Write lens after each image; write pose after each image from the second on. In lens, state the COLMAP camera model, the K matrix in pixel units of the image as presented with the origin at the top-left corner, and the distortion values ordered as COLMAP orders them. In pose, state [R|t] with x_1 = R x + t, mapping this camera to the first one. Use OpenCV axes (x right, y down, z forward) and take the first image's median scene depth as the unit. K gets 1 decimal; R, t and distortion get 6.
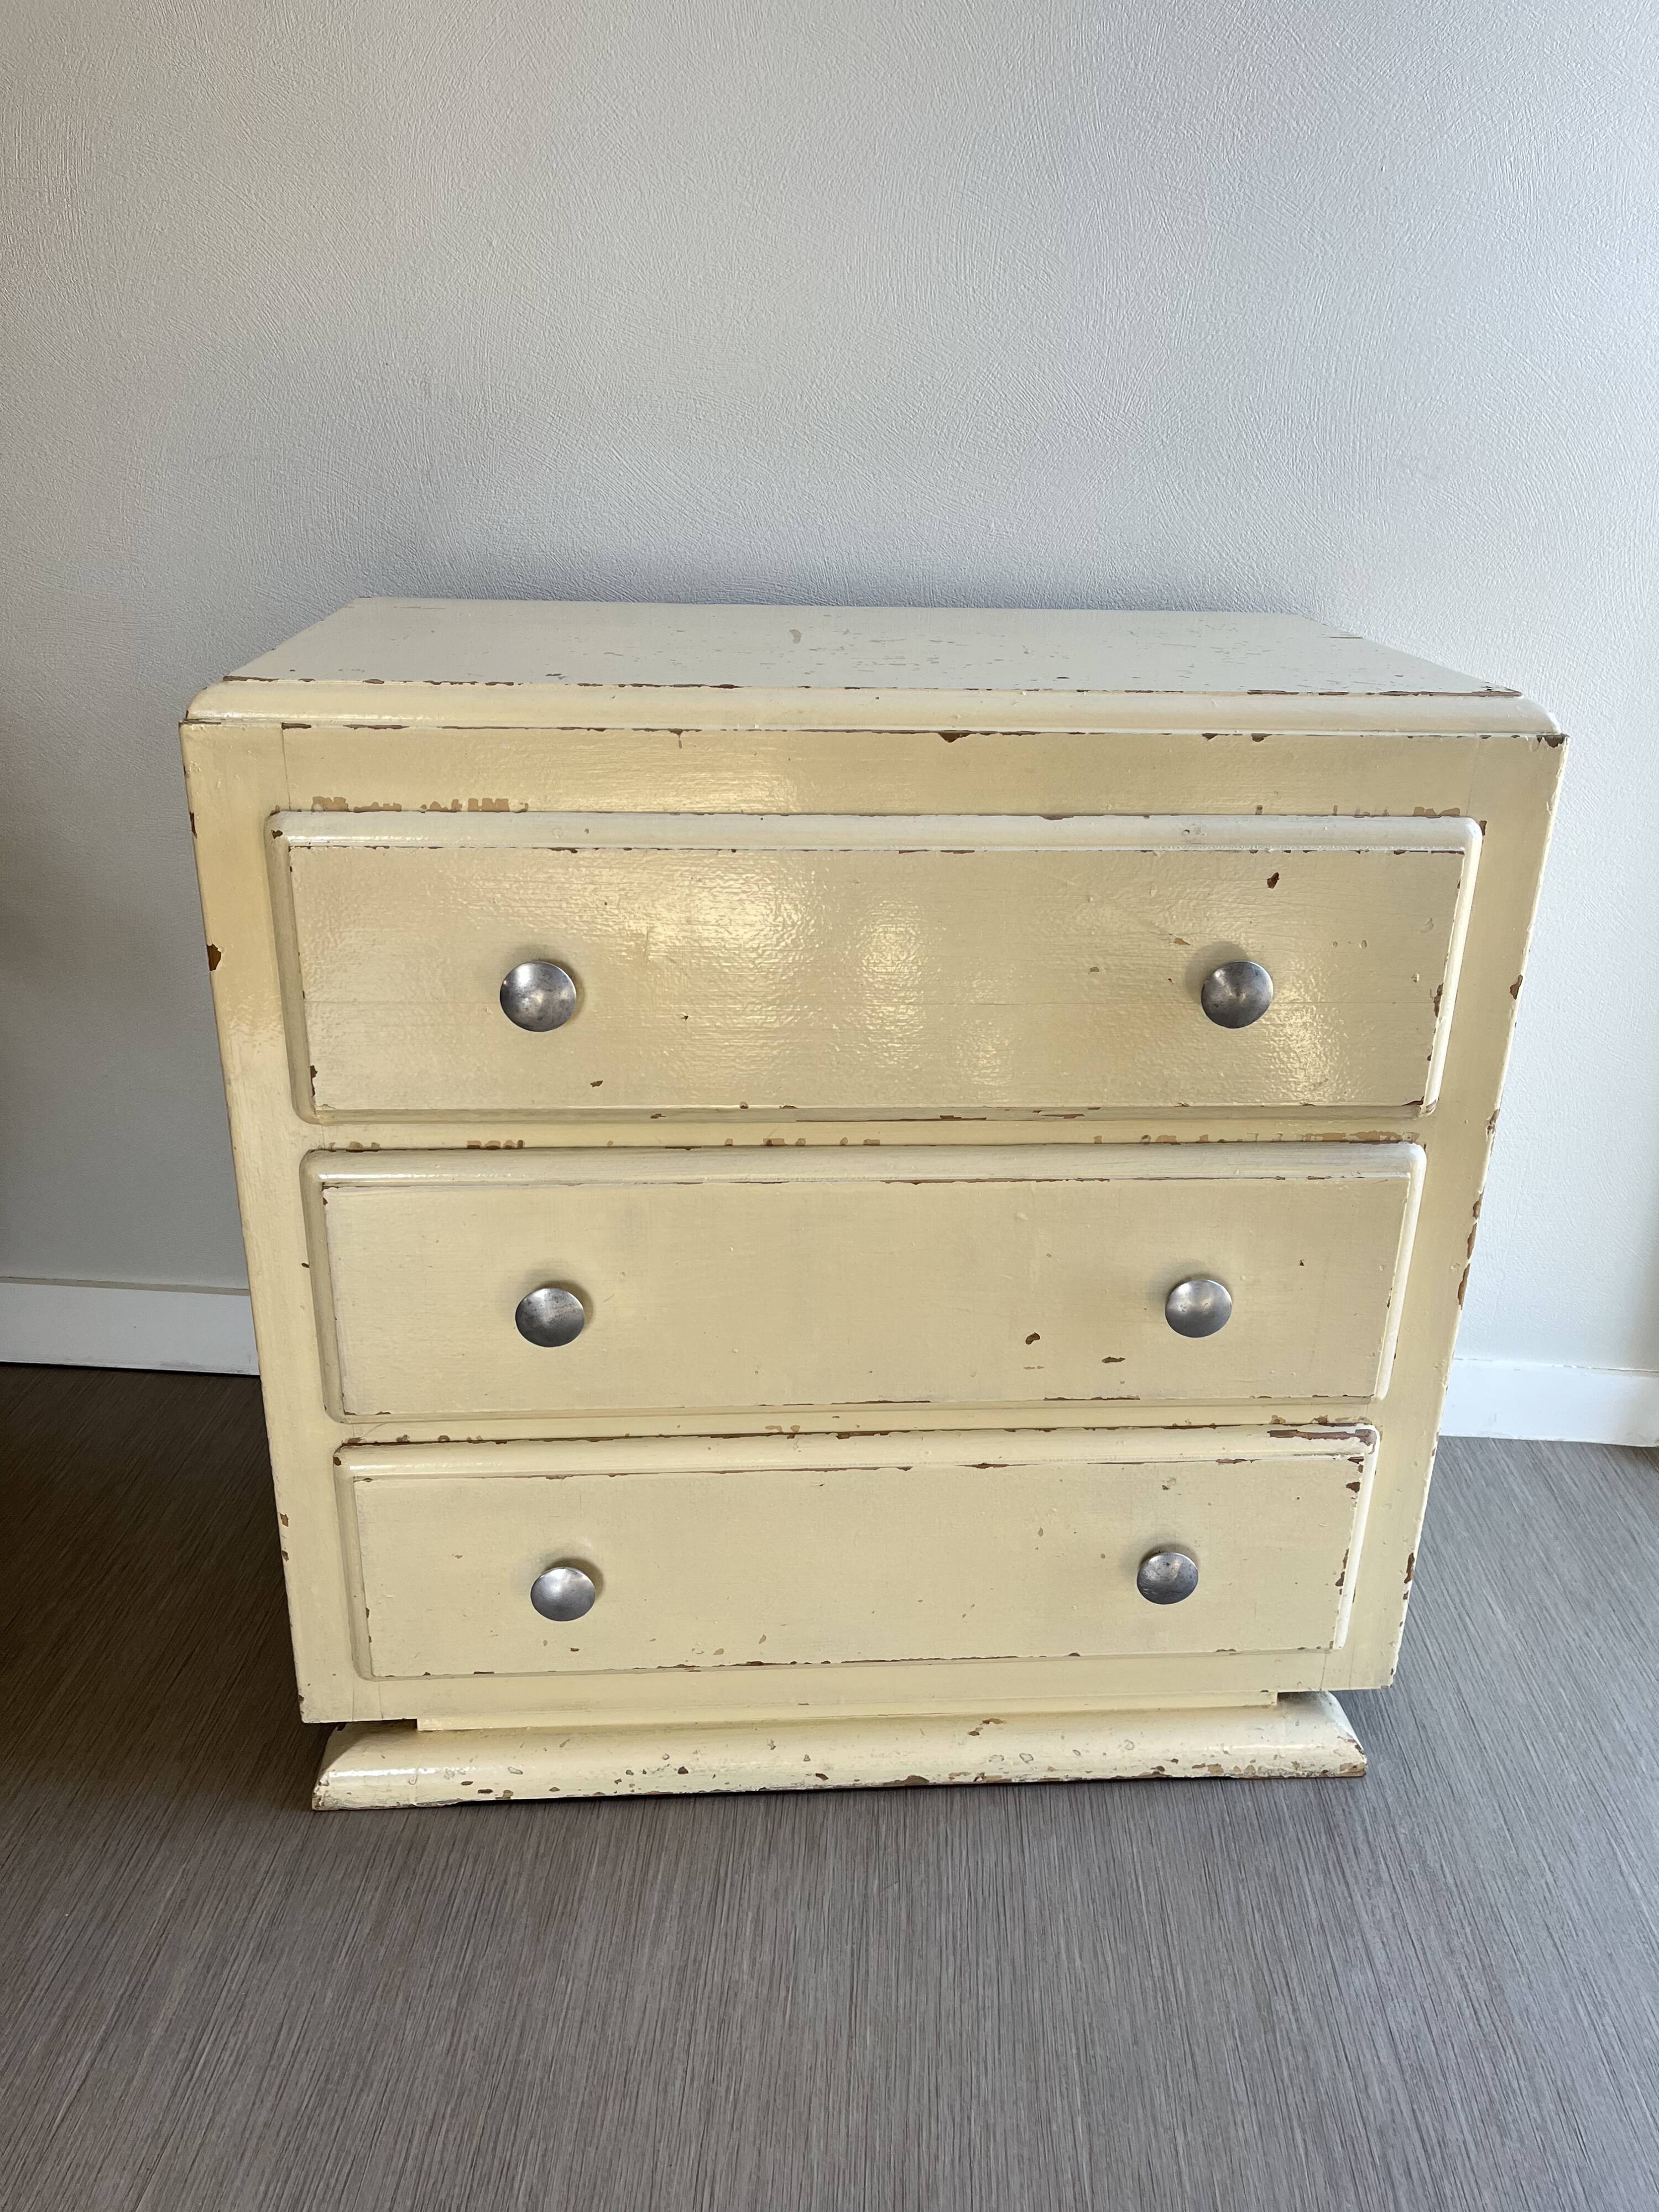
lens RADIAL K [[1691.7, 0, 831.5], [0, 1691.7, 1114.5], [0, 0, 1]] dist [0.069748, -0.115229]
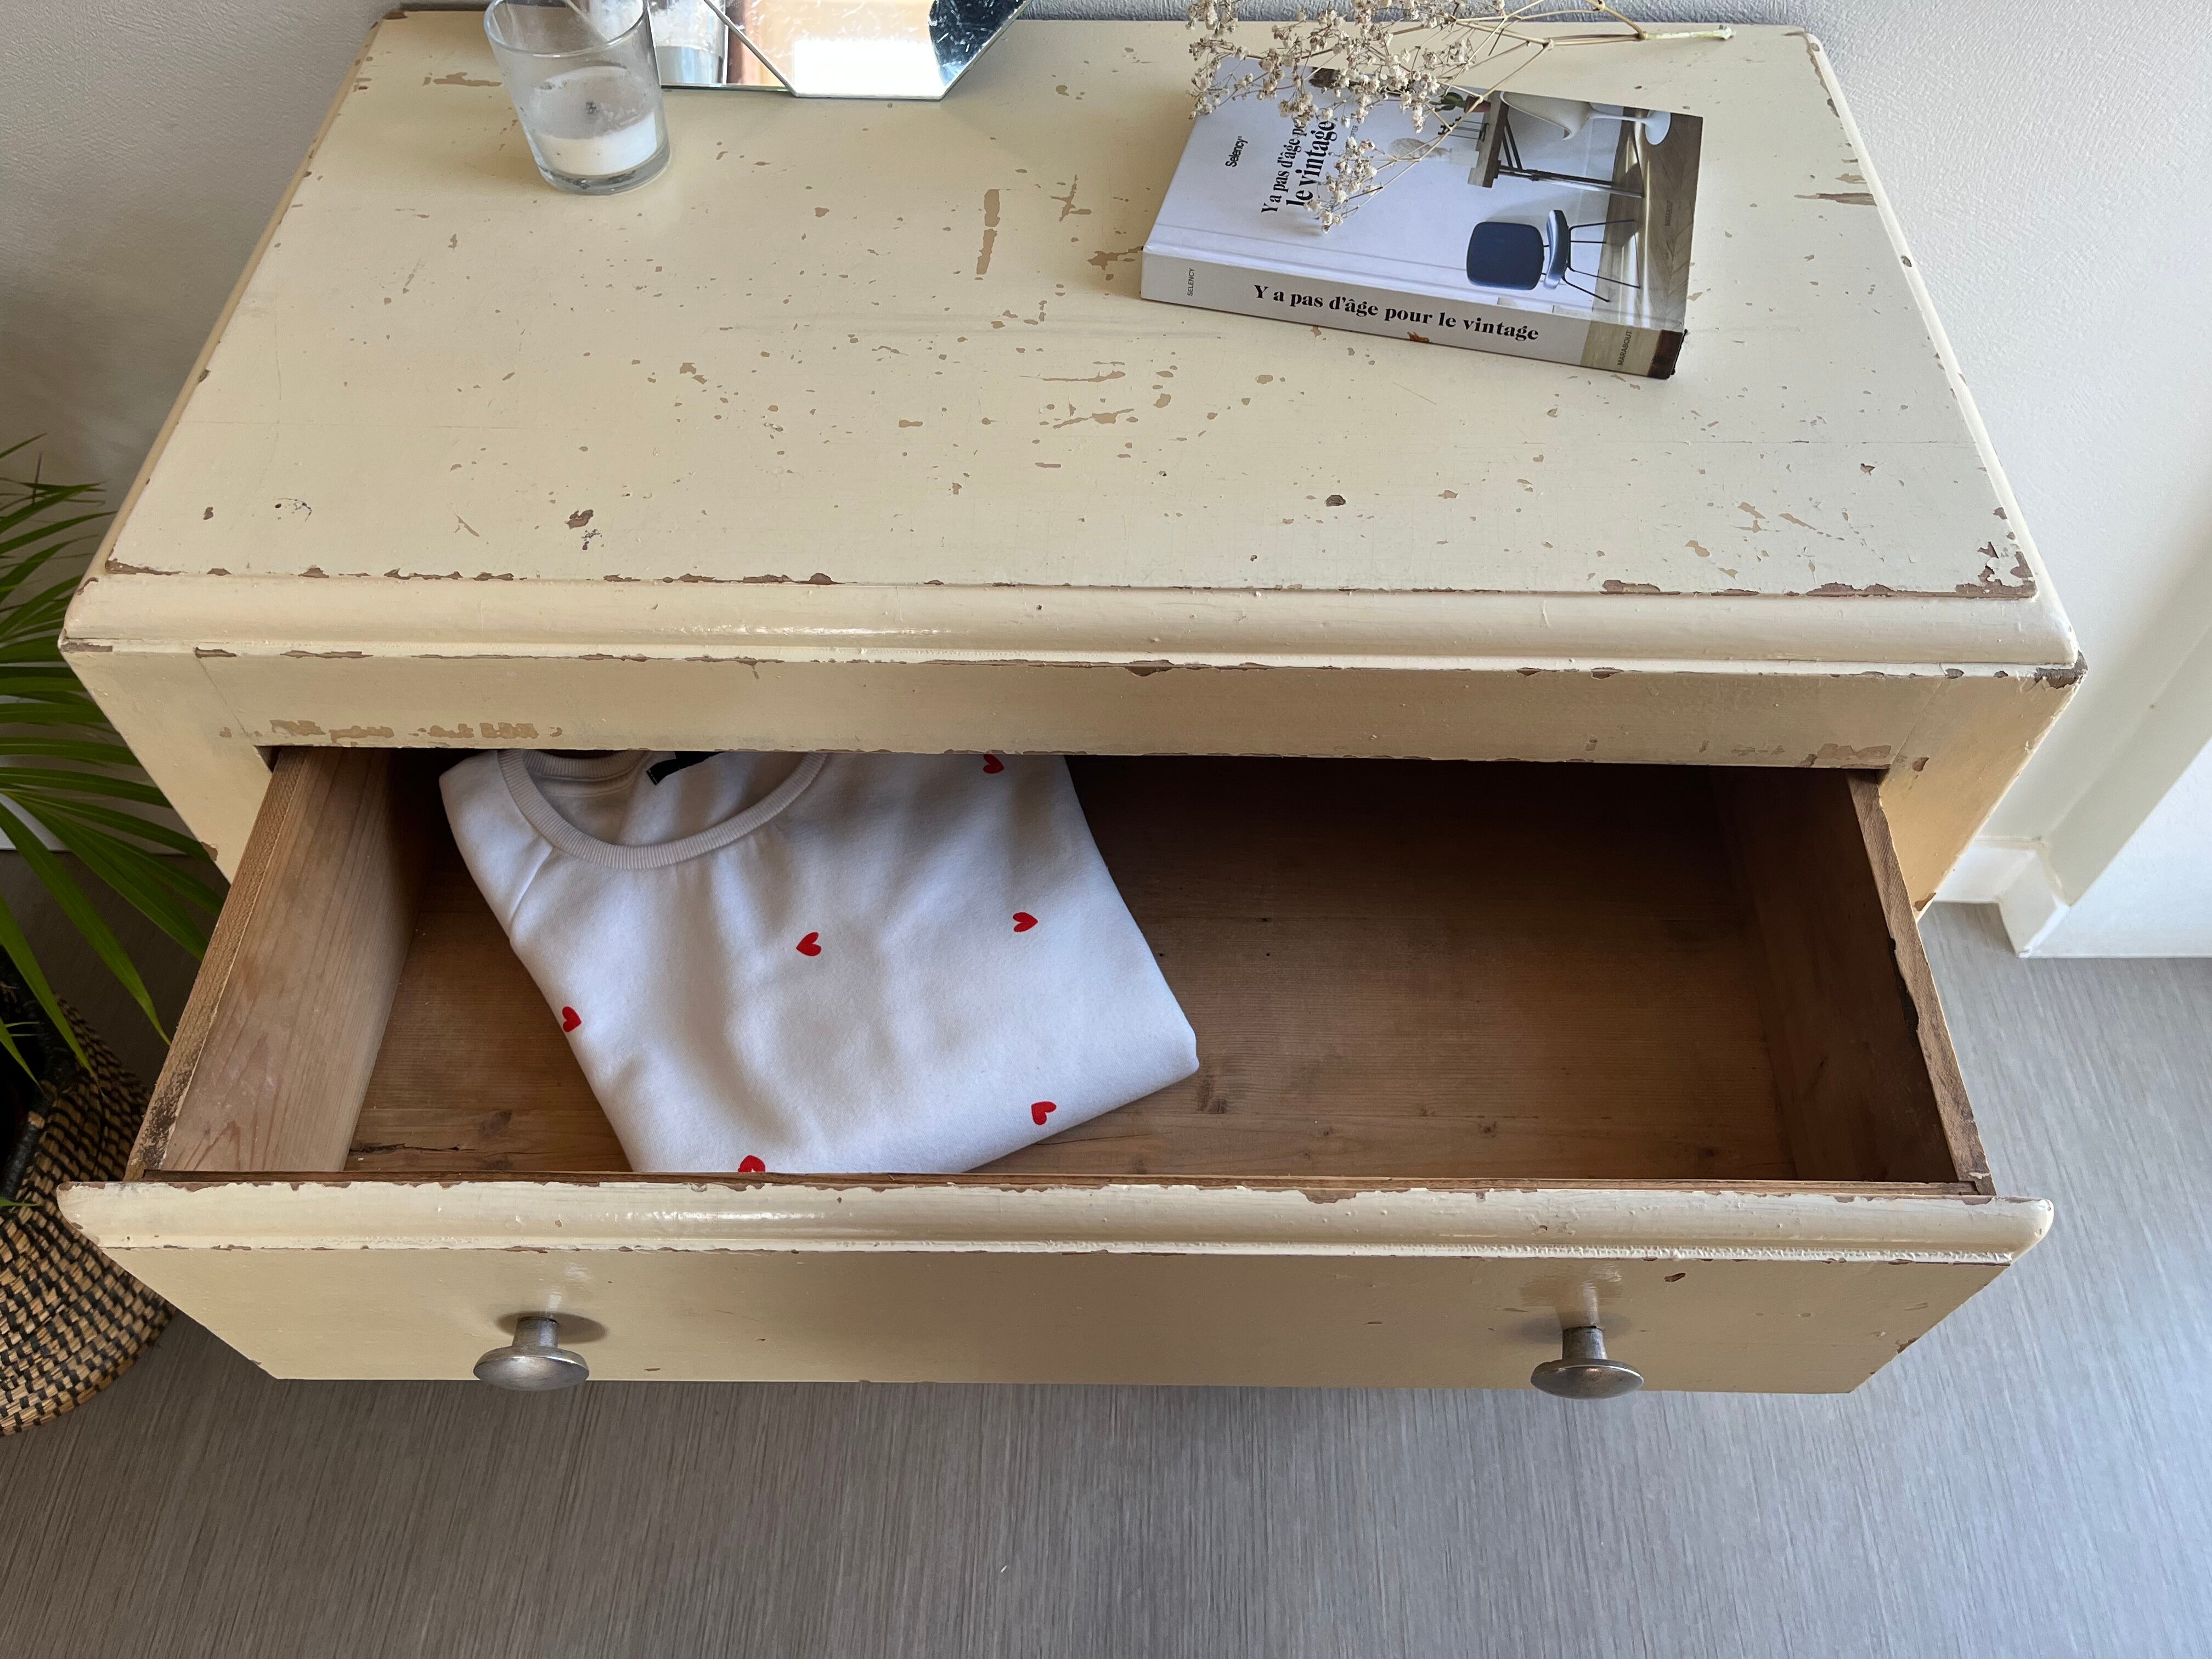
lens RADIAL K [[1690.1, 0, 1102.7], [0, 1690.1, 841.3], [0, 0, 1]] dist [0.065213, -0.095492]
pose [[0.995055, 0.060427, -0.078825, 0.097960], [-0.011077, 0.856200, 0.516525, -0.451521], [0.098702, -0.513098, 0.852636, 0.327914]]
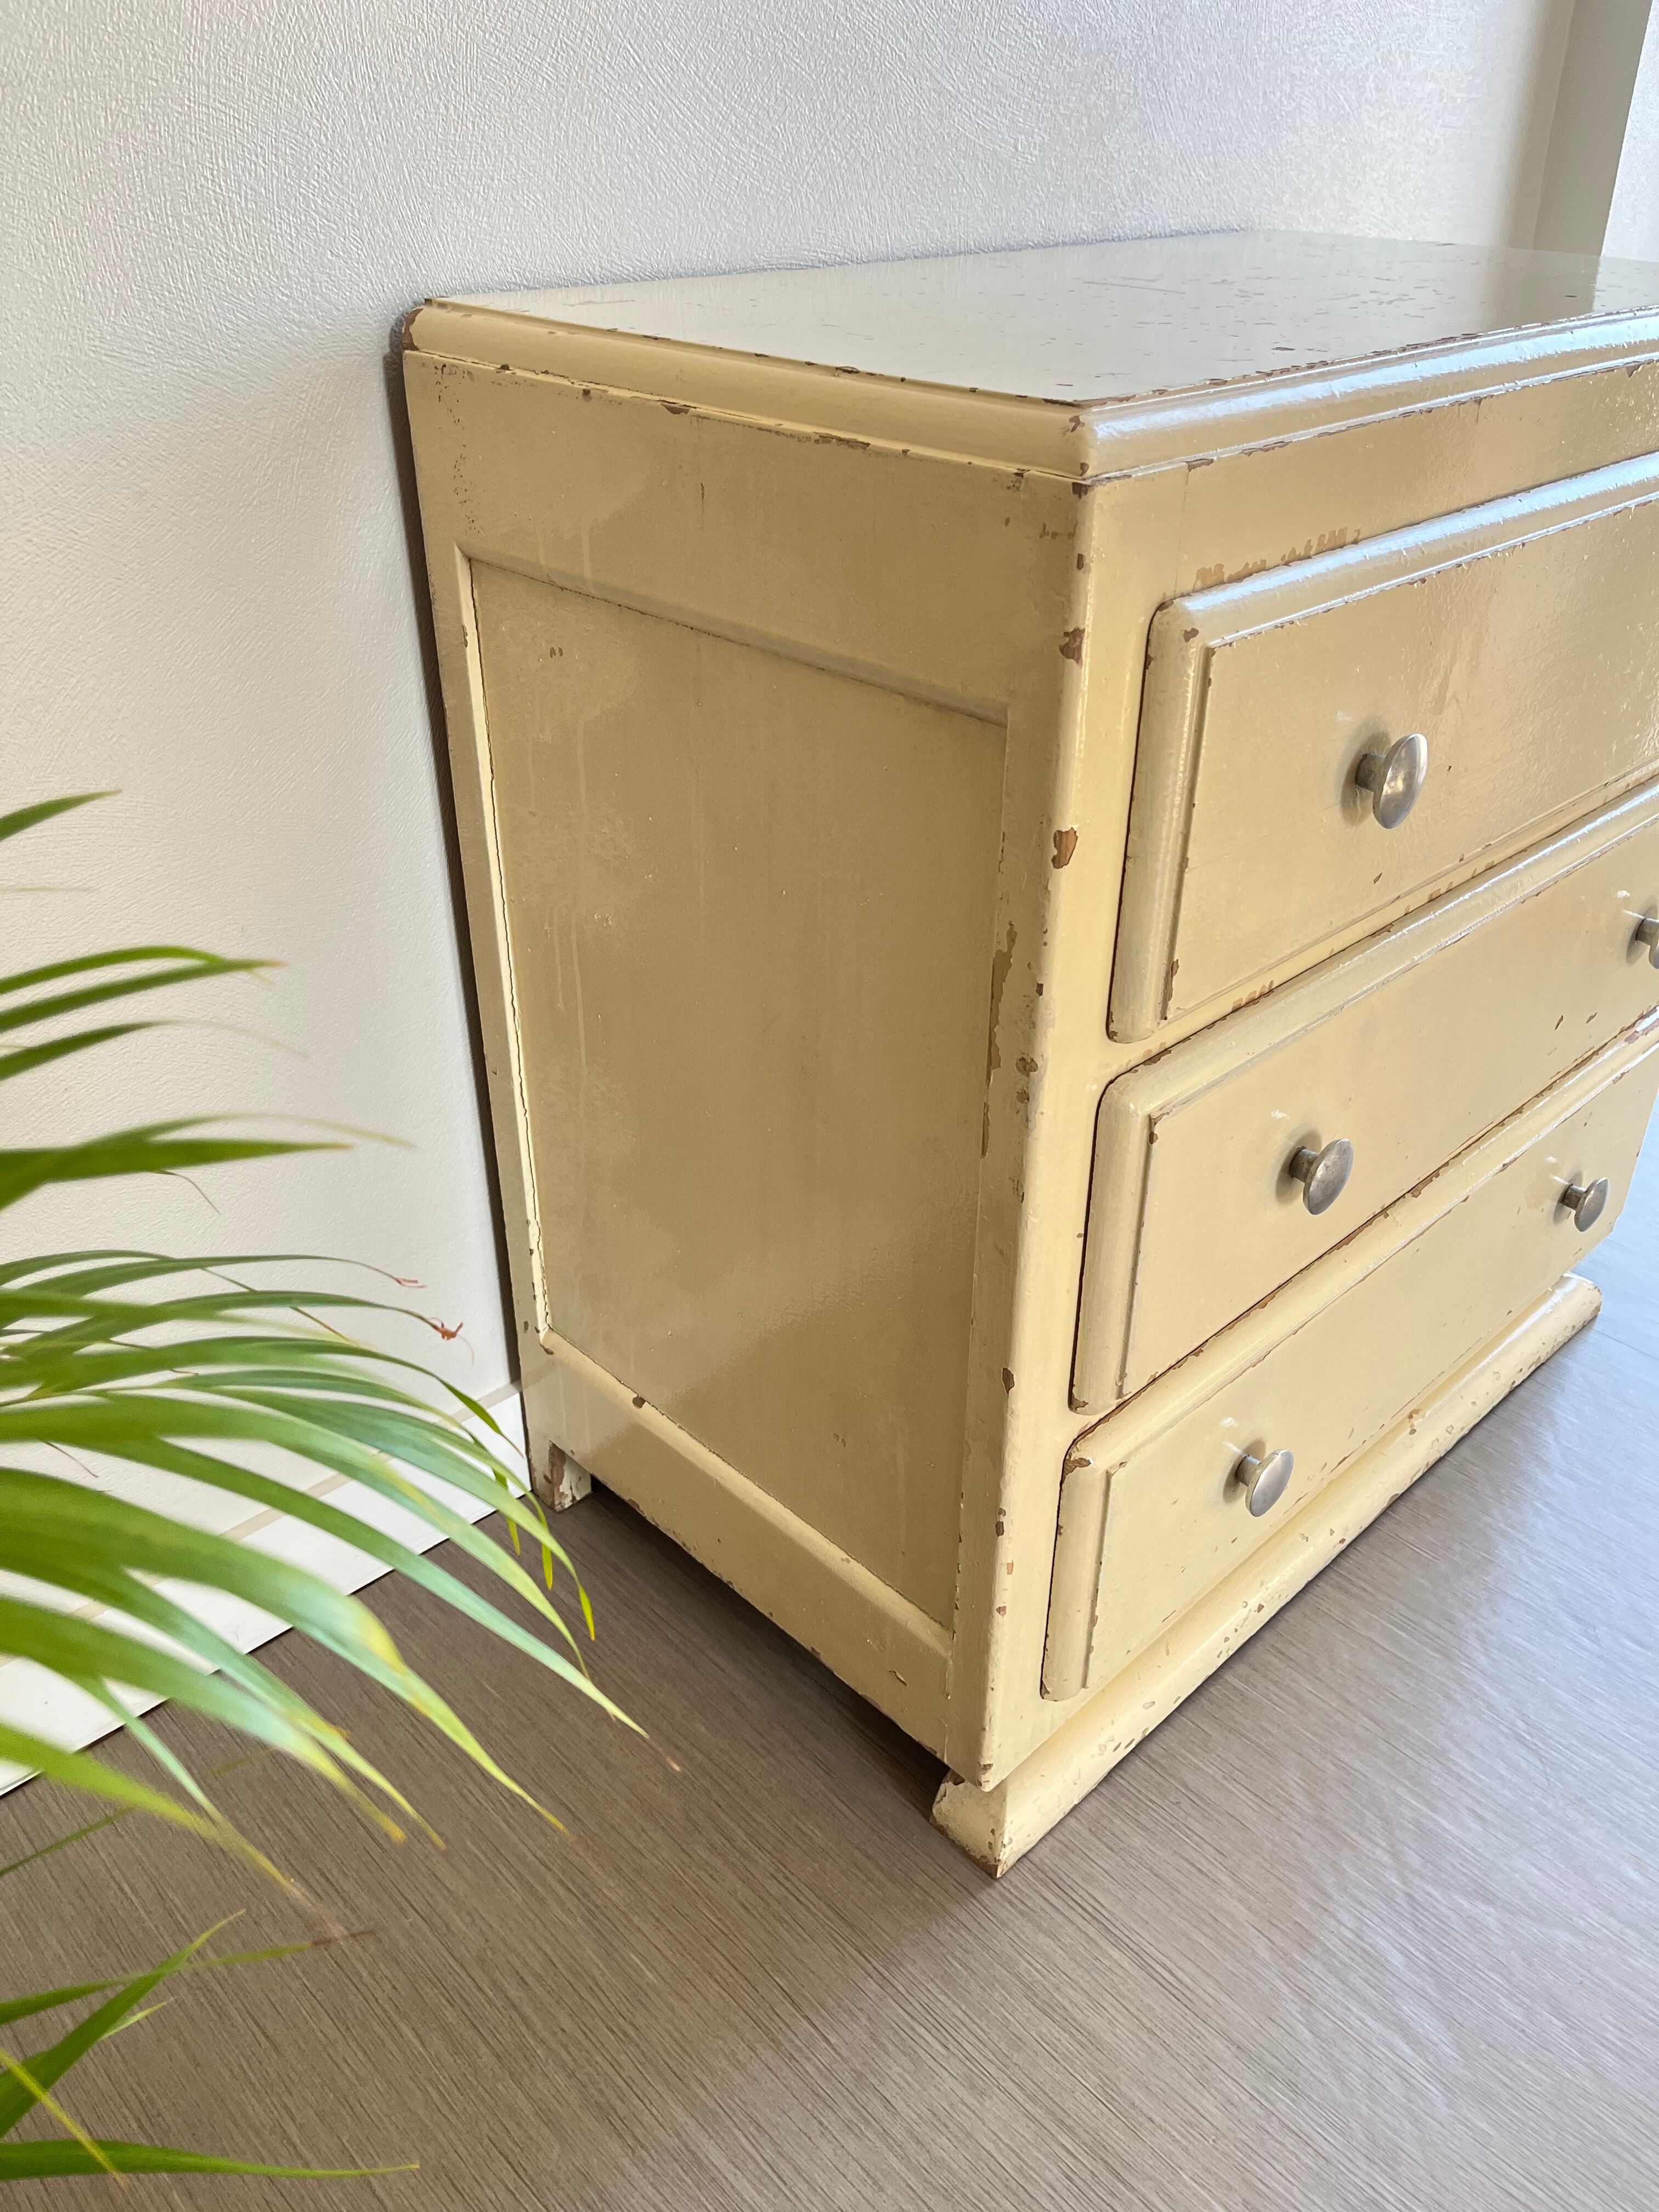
lens RADIAL K [[1656.7, 0, 829.5], [0, 1656.7, 1106.0], [0, 0, 1]] dist [0.060163, -0.109274]
pose [[0.767814, -0.345909, 0.539267, -0.729819], [0.259307, 0.937482, 0.232137, -0.153512], [-0.585851, -0.038403, 0.809508, 0.463582]]
